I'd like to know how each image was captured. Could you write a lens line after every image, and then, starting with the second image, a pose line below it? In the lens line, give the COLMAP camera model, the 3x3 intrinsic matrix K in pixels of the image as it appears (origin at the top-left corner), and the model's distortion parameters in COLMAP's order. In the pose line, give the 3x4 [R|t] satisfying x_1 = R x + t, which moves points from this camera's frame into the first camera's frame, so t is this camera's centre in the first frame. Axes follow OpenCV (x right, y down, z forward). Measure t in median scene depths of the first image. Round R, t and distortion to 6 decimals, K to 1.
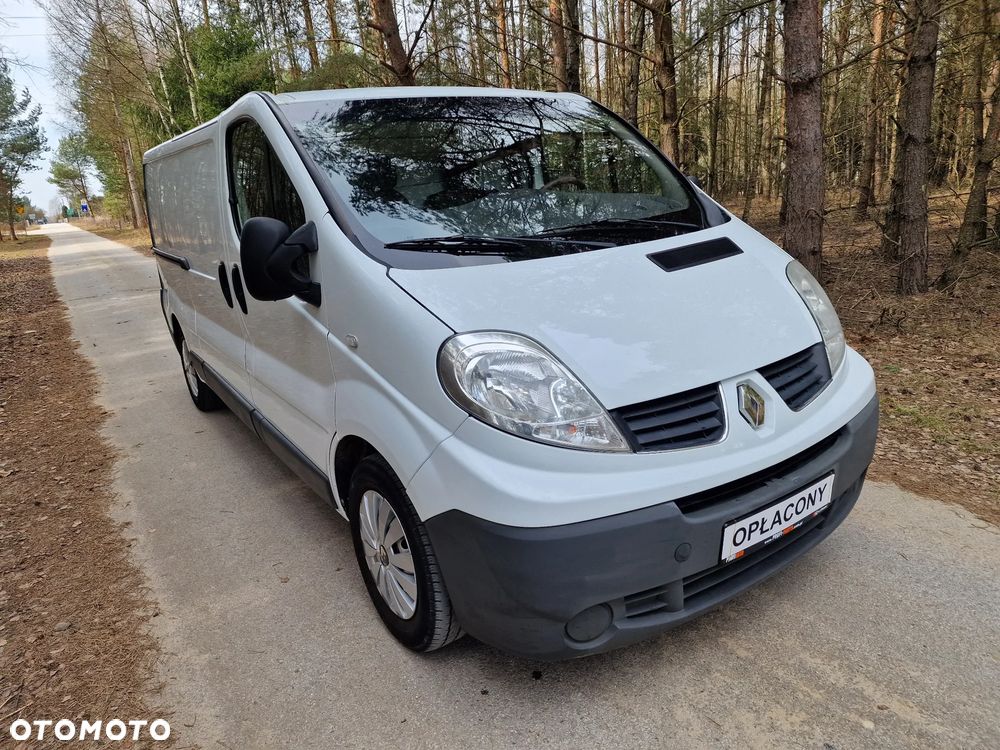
lens RADIAL K [[679.7, 0, 507.2], [0, 679.7, 355.3], [0, 0, 1]] dist [0.028505, -0.021393]
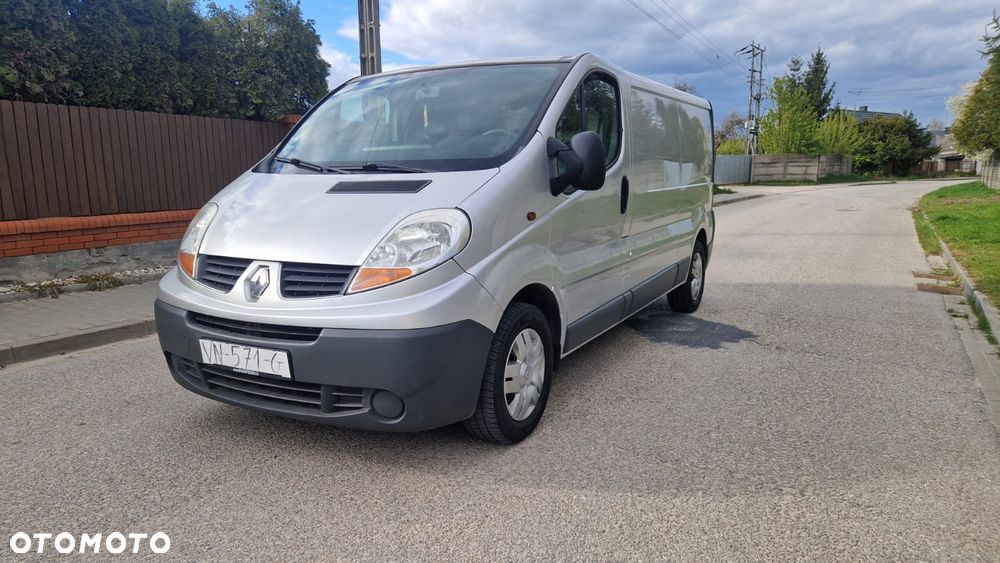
lens RADIAL K [[666.4, 0, 487.5], [0, 666.4, 281.8], [0, 0, 1]] dist [0.066372, -0.056725]
pose [[0.439787, 0.210734, -0.873029, 1.791810], [-0.243603, 0.963630, 0.109889, -0.197095], [0.864433, 0.164345, 0.475127, 0.734863]]
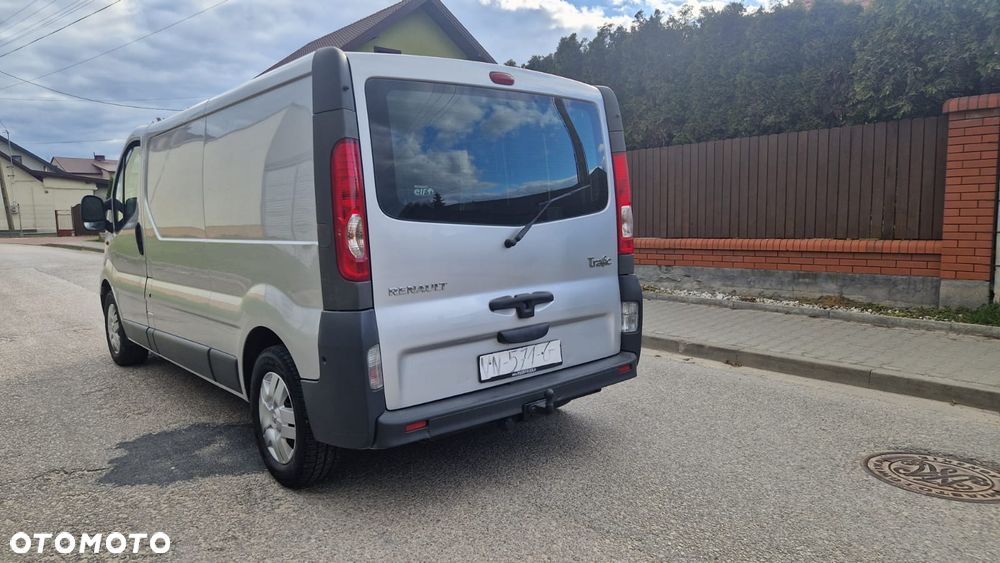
lens RADIAL K [[666.4, 0, 496.0], [0, 666.4, 289.4], [0, 0, 1]] dist [0.066372, -0.056725]
pose [[-0.989425, 0.112752, -0.091241, -0.832413], [0.072117, 0.928209, 0.365002, -0.929582], [0.125845, 0.354562, -0.926525, 4.385615]]
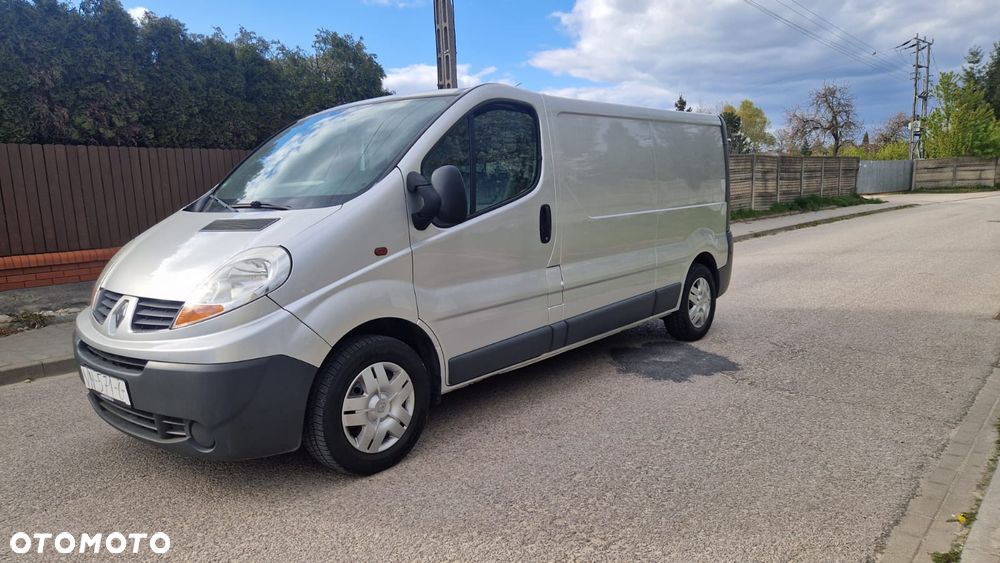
lens RADIAL K [[666.4, 0, 499.1], [0, 666.4, 289.4], [0, 0, 1]] dist [0.066372, -0.056725]
pose [[0.255354, 0.201464, -0.945625, 2.024360], [-0.221073, 0.964305, 0.145746, -0.398603], [0.941234, 0.171835, 0.290777, 1.340698]]
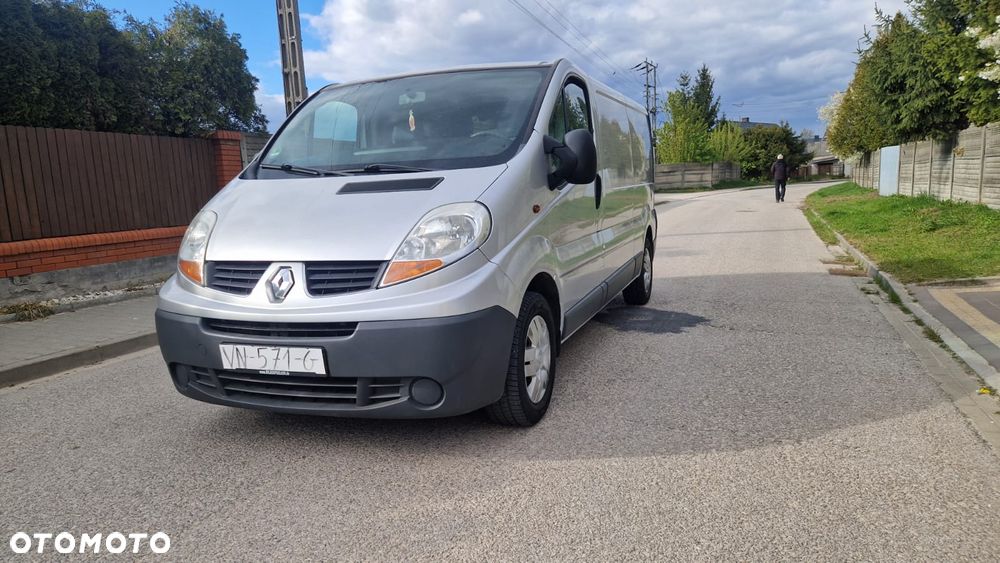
lens RADIAL K [[666.4, 0, 499.4], [0, 666.4, 282.4], [0, 0, 1]] dist [0.066372, -0.056725]
pose [[0.573657, 0.162254, -0.802864, 1.749676], [-0.200154, 0.978237, 0.054684, -0.095453], [0.794264, 0.129326, 0.593649, 0.515227]]
